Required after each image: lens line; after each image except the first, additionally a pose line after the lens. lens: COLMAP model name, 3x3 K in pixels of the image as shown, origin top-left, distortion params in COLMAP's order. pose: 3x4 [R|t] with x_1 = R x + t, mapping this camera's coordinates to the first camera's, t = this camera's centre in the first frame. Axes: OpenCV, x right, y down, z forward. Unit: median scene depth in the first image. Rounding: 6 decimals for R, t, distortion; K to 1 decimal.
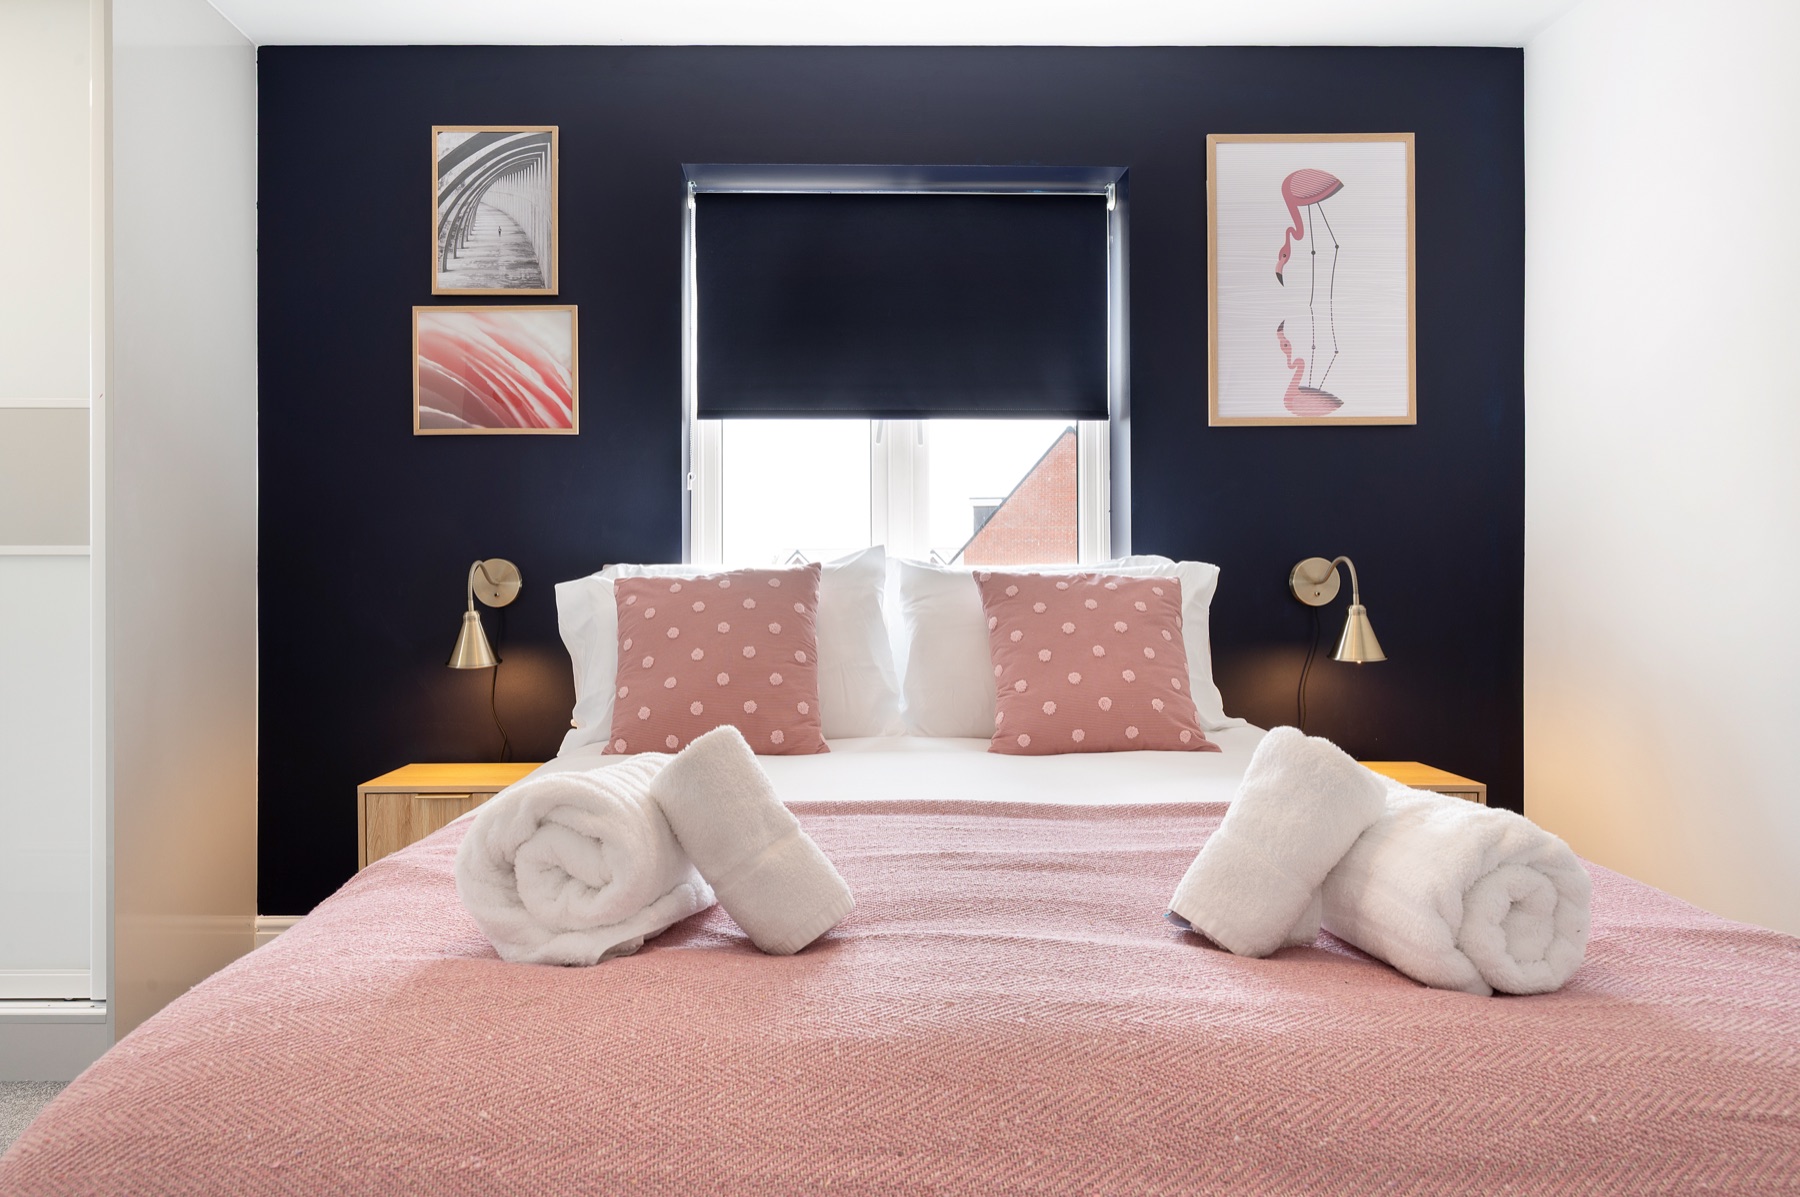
lens RADIAL K [[1144.0, 0, 900.4], [0, 1144.0, 579.4], [0, 0, 1]] dist [-0.000639, 0.001586]
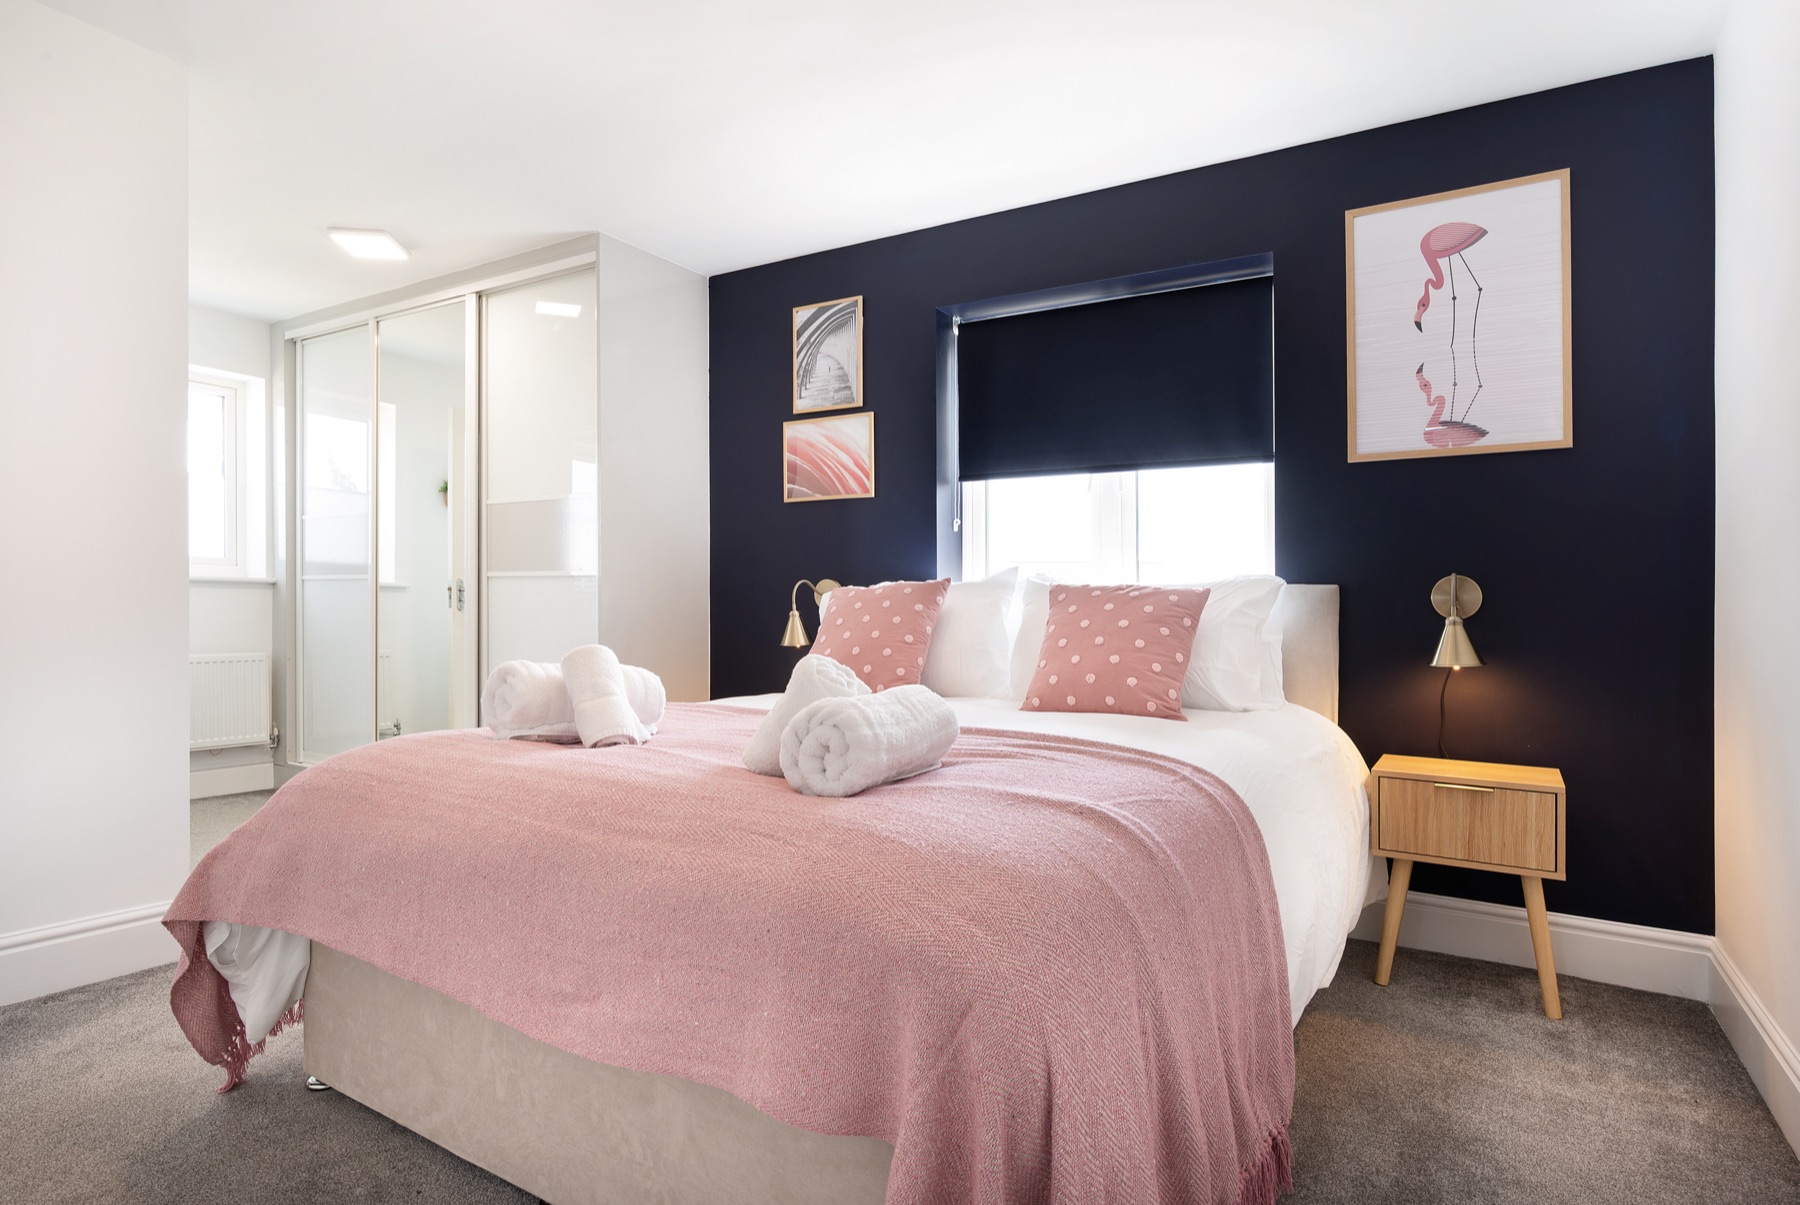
lens RADIAL K [[946.8, 0, 901.7], [0, 946.8, 611.6], [0, 0, 1]] dist [0.012204, -0.002342]
pose [[0.862348, 0.012234, -0.506168, 0.390213], [-0.010287, 0.999925, 0.006642, 0.016503], [0.506211, -0.000521, 0.862410, -0.064510]]
